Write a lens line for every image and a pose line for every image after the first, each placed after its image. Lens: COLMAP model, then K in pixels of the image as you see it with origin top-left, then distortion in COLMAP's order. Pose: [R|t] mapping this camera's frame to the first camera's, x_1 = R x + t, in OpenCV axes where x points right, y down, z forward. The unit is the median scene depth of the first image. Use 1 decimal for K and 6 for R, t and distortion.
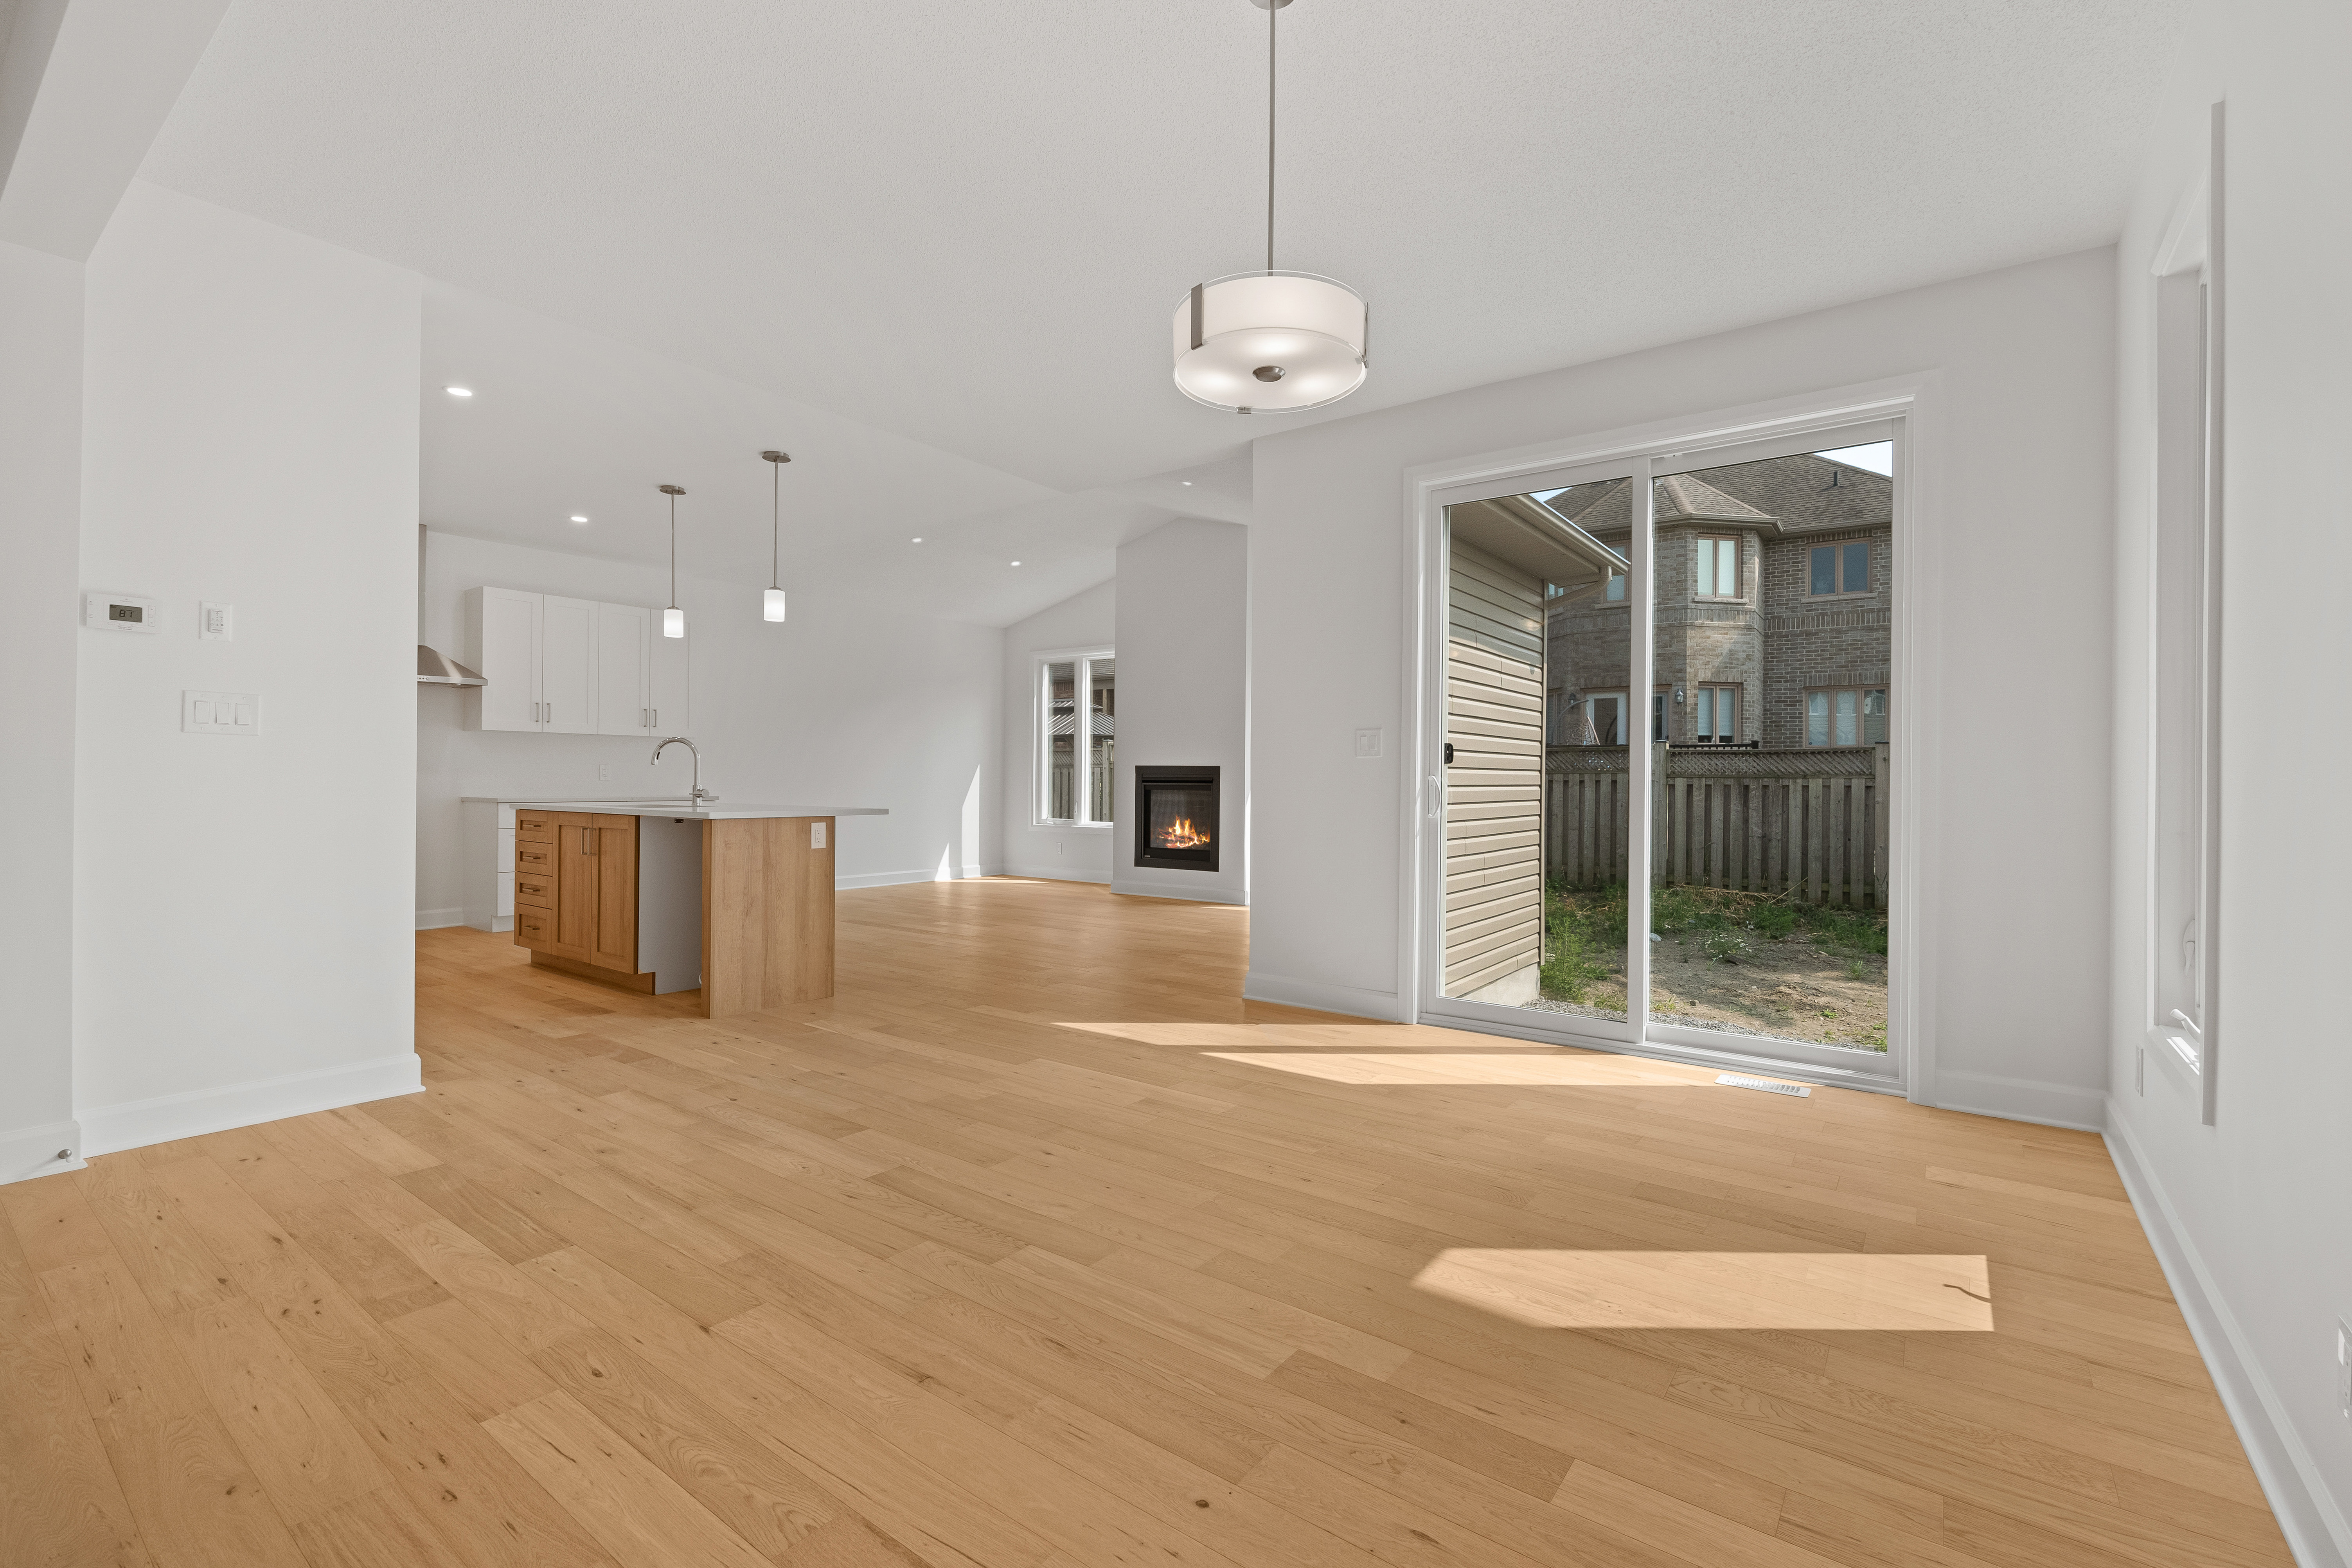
lens RADIAL K [[1072.3, 0, 1176.1], [0, 1072.3, 794.3], [0, 0, 1]] dist [-0.000357, -0.000082]
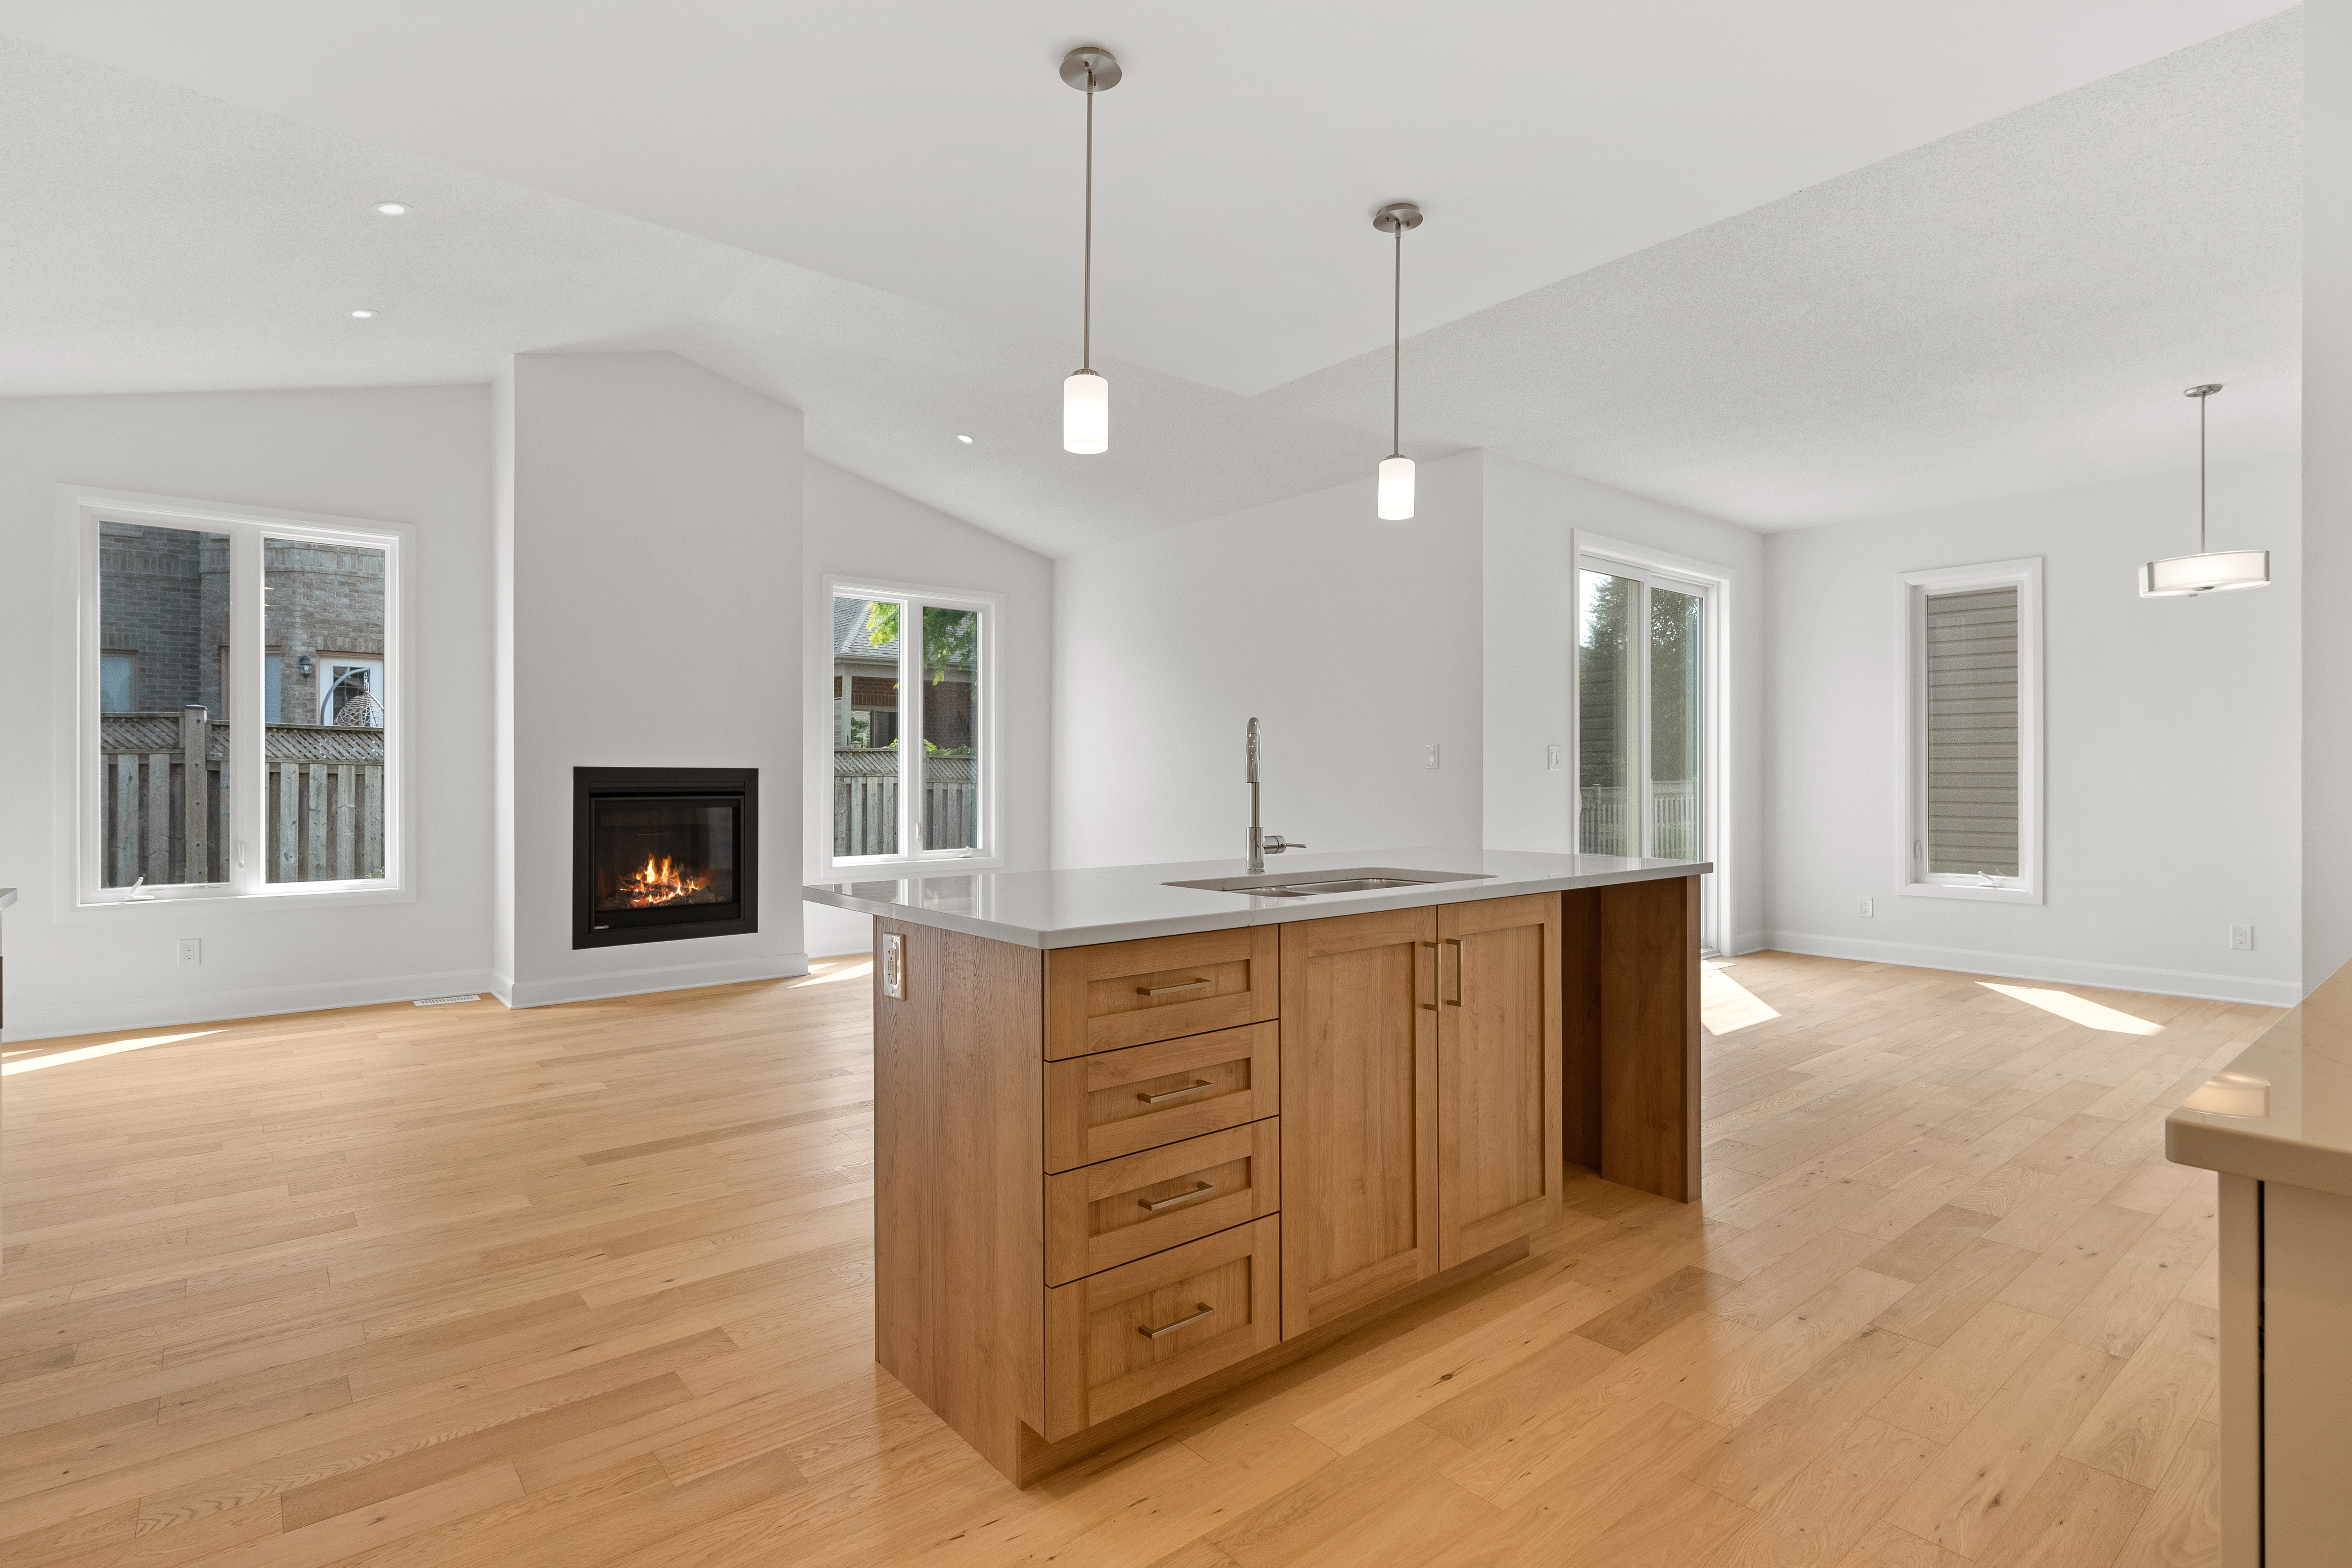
lens RADIAL K [[1158.9, 0, 1177.2], [0, 1158.9, 772.0], [0, 0, 1]] dist [-0.019760, -0.000220]
pose [[0.207176, -0.003849, 0.978296, -0.563739], [0.010578, 0.999943, 0.001694, -0.022752], [-0.978246, 0.009998, 0.207205, 0.564902]]
